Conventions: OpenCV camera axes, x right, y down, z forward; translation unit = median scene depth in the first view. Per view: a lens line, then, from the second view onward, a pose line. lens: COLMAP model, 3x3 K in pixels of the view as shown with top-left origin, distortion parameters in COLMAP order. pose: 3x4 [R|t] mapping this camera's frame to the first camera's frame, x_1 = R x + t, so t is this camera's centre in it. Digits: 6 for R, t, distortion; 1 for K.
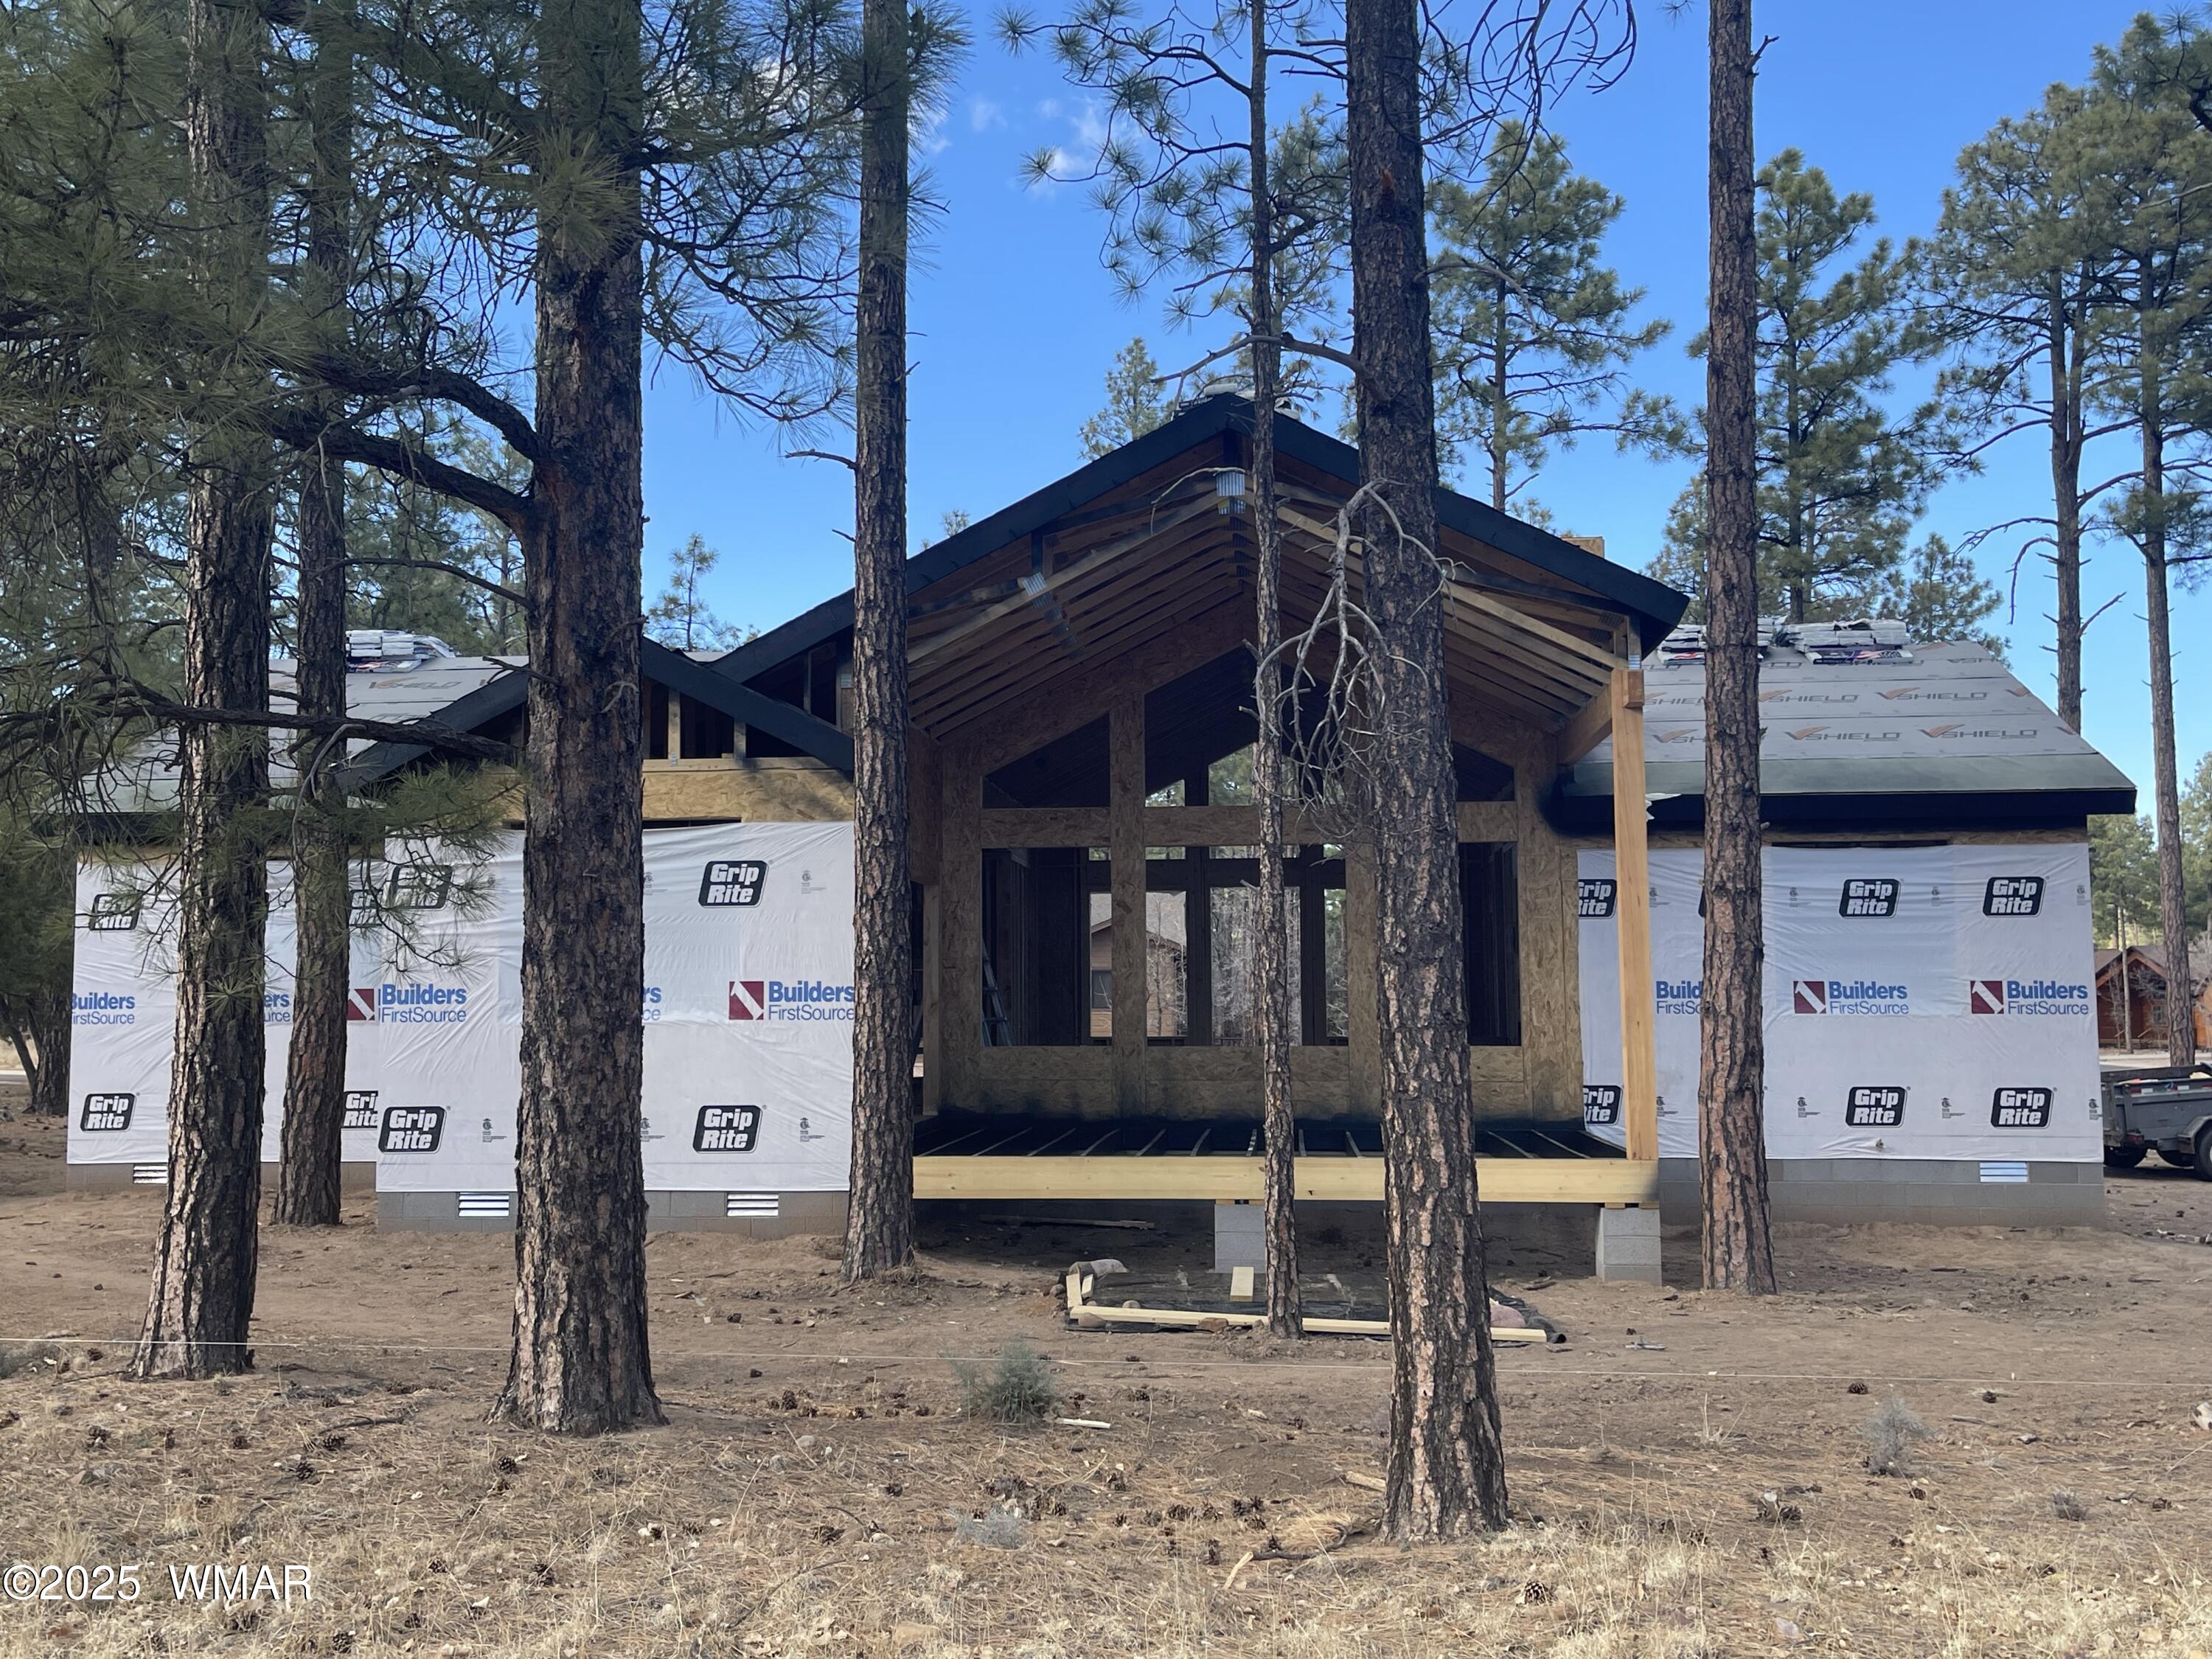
lens RADIAL K [[2074.4, 0, 1110.0], [0, 2074.4, 818.8], [0, 0, 1]] dist [0.046346, -0.010379]
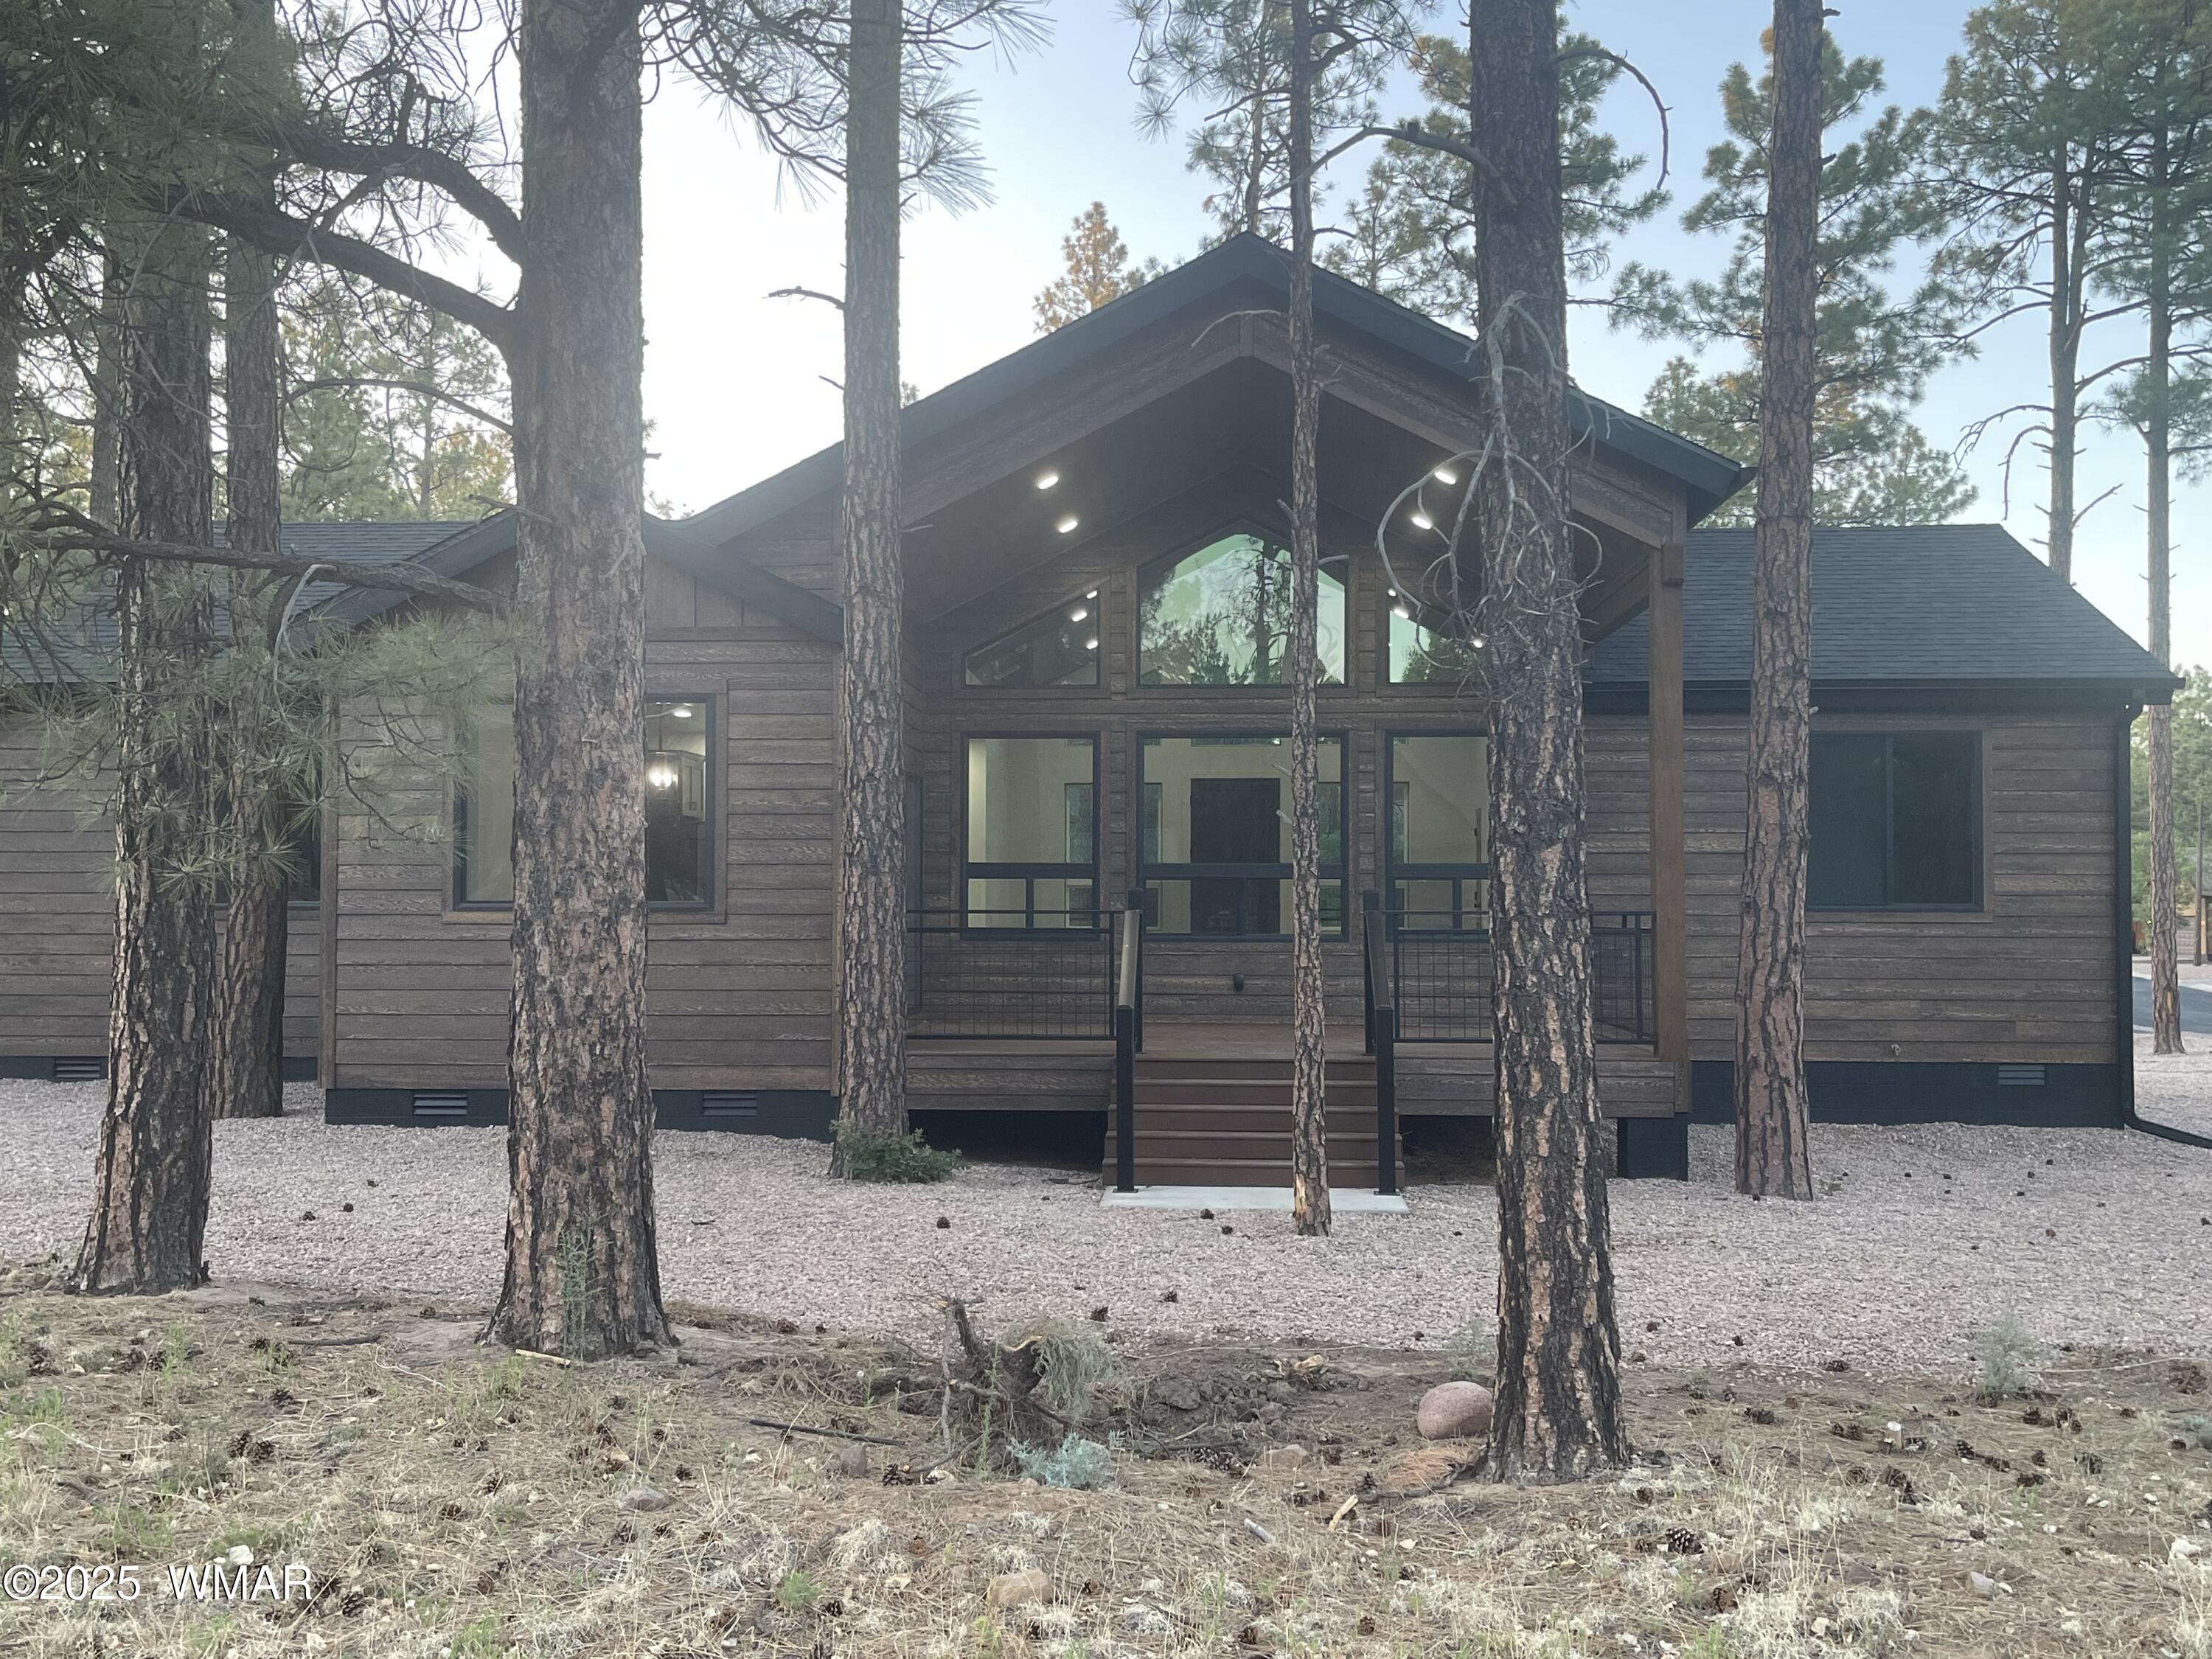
lens RADIAL K [[2115.5, 0, 1118.4], [0, 2115.5, 837.1], [0, 0, 1]] dist [0.035878, 0.009491]
pose [[0.999372, 0.008324, 0.034435, -0.048474], [-0.010308, 0.998273, 0.057832, 0.012071], [-0.033894, -0.058151, 0.997732, 0.074190]]
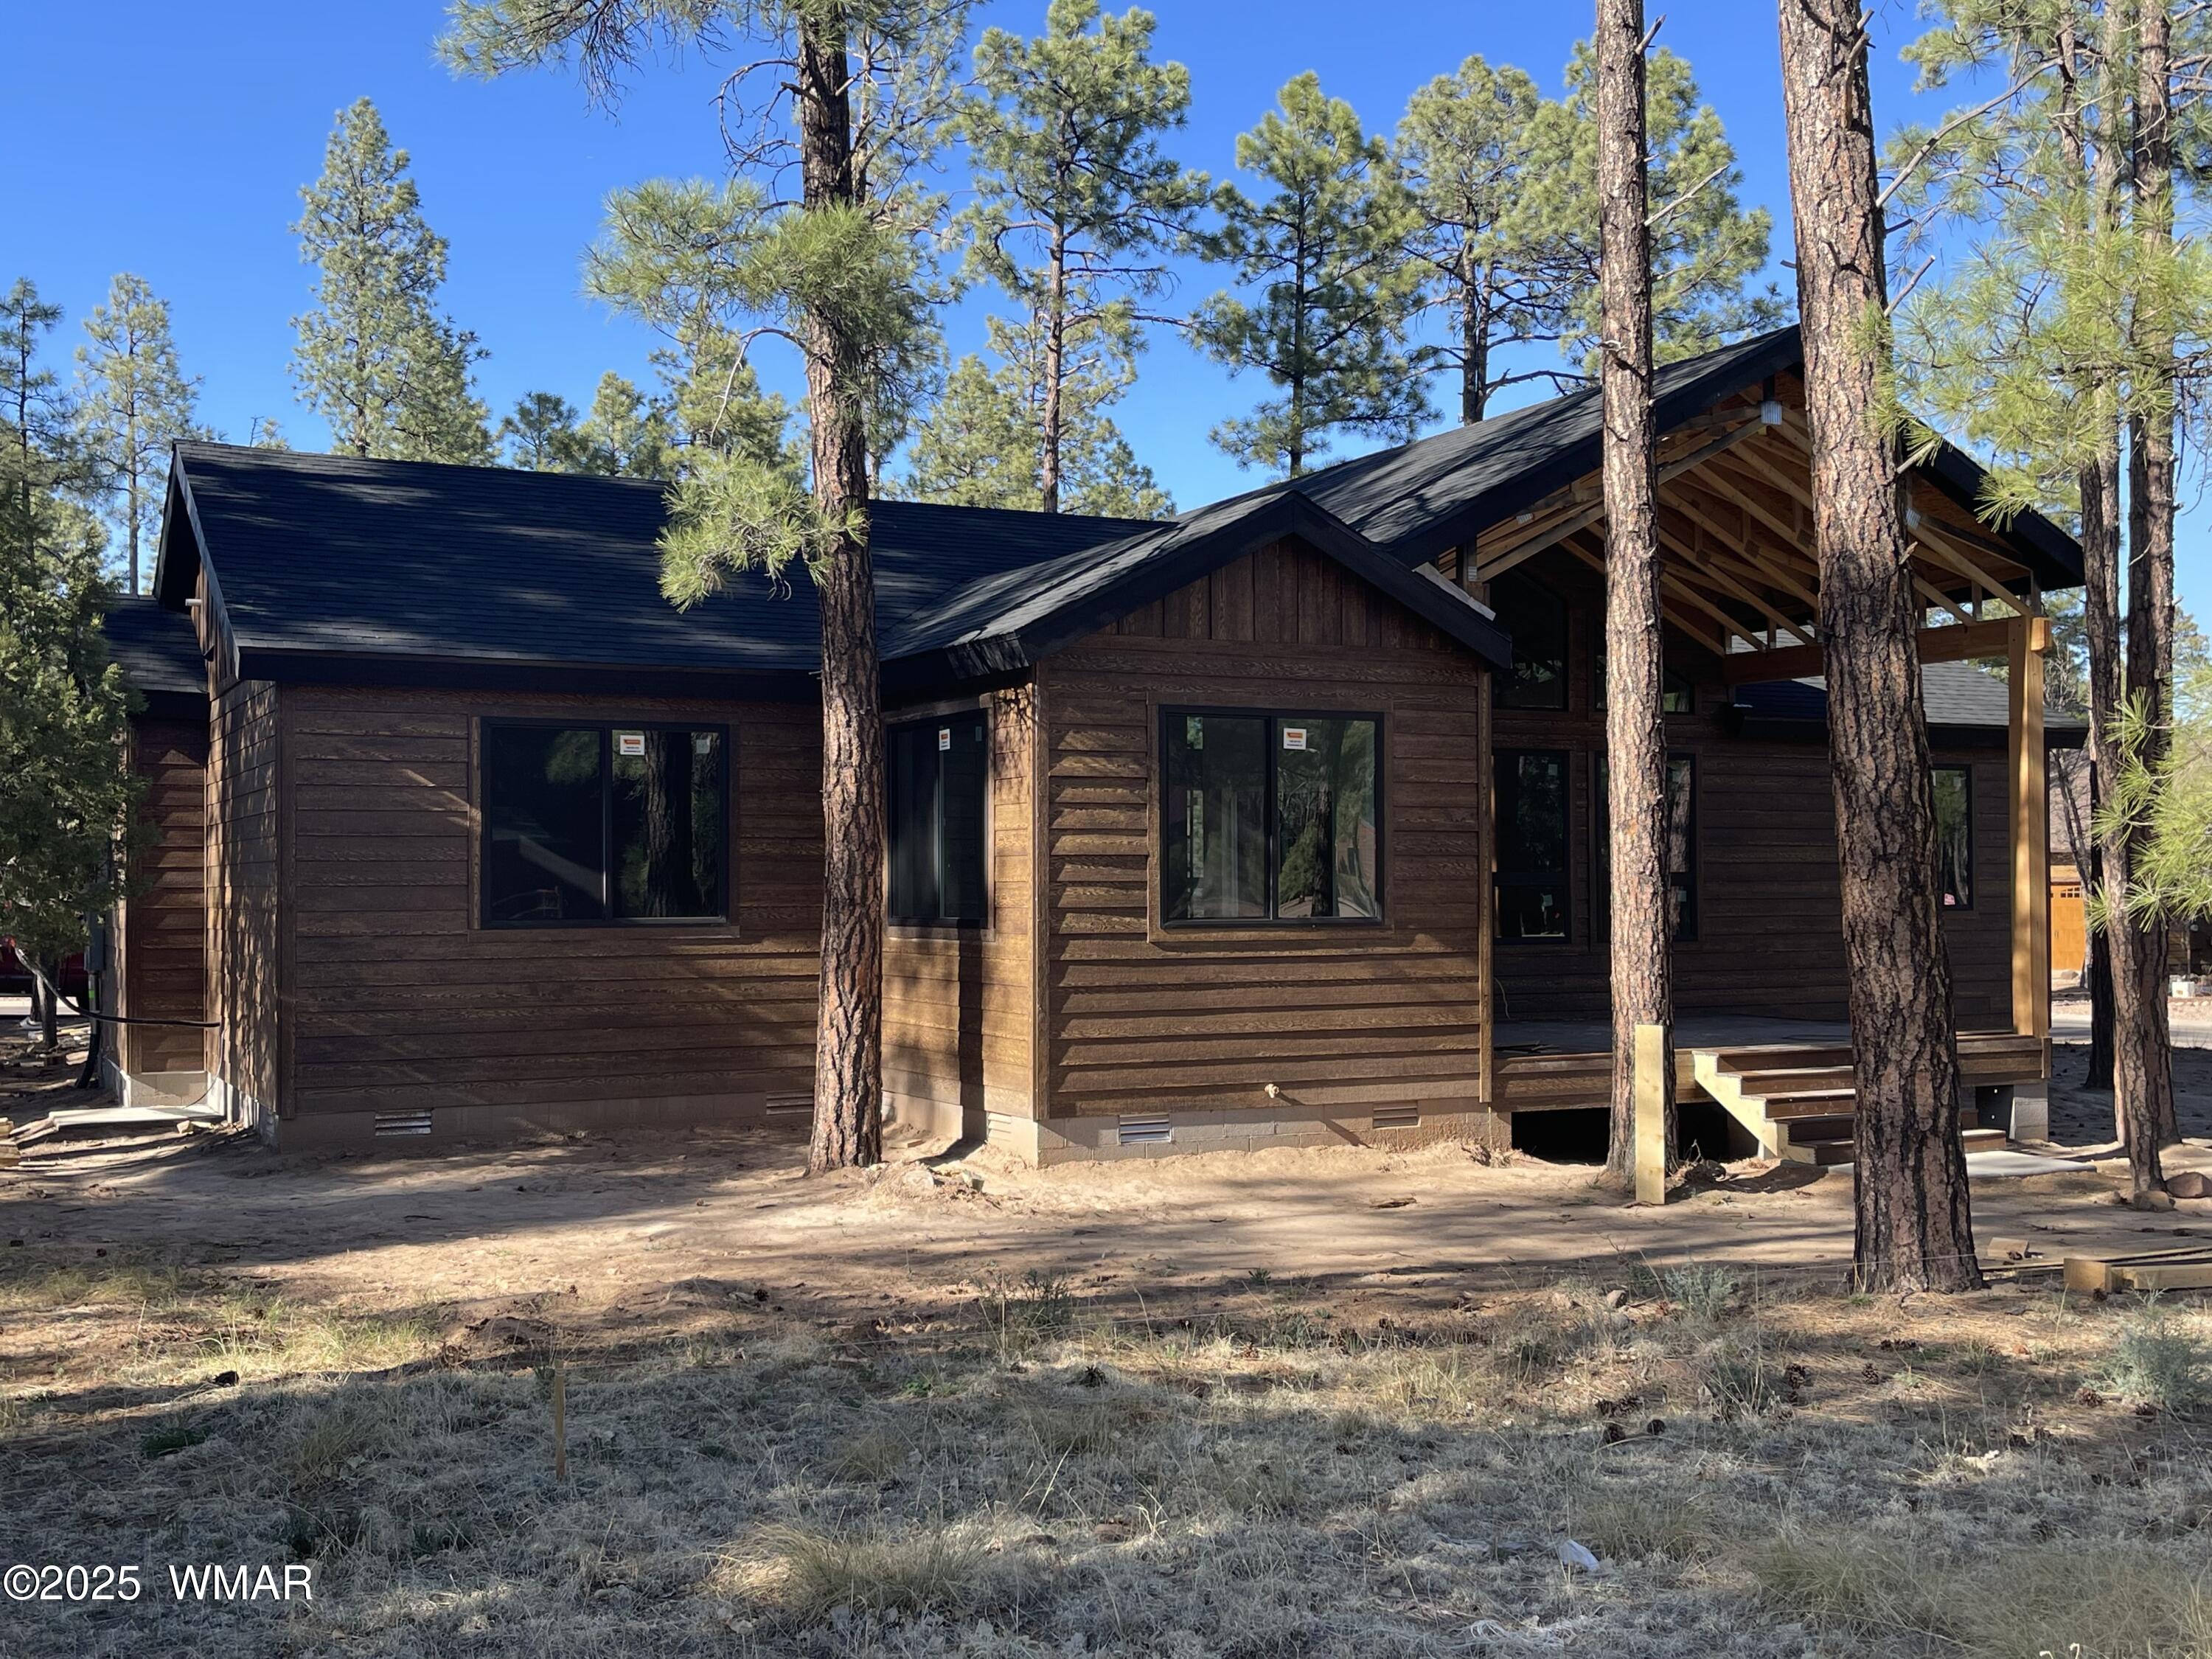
lens RADIAL K [[2264.2, 0, 1107.5], [0, 2264.2, 826.9], [0, 0, 1]] dist [0.072147, -0.010806]
pose [[0.843887, 0.015845, 0.536288, -1.350472], [-0.048559, 0.997717, 0.046932, 0.015703], [-0.534320, -0.065647, 0.842729, 0.310639]]
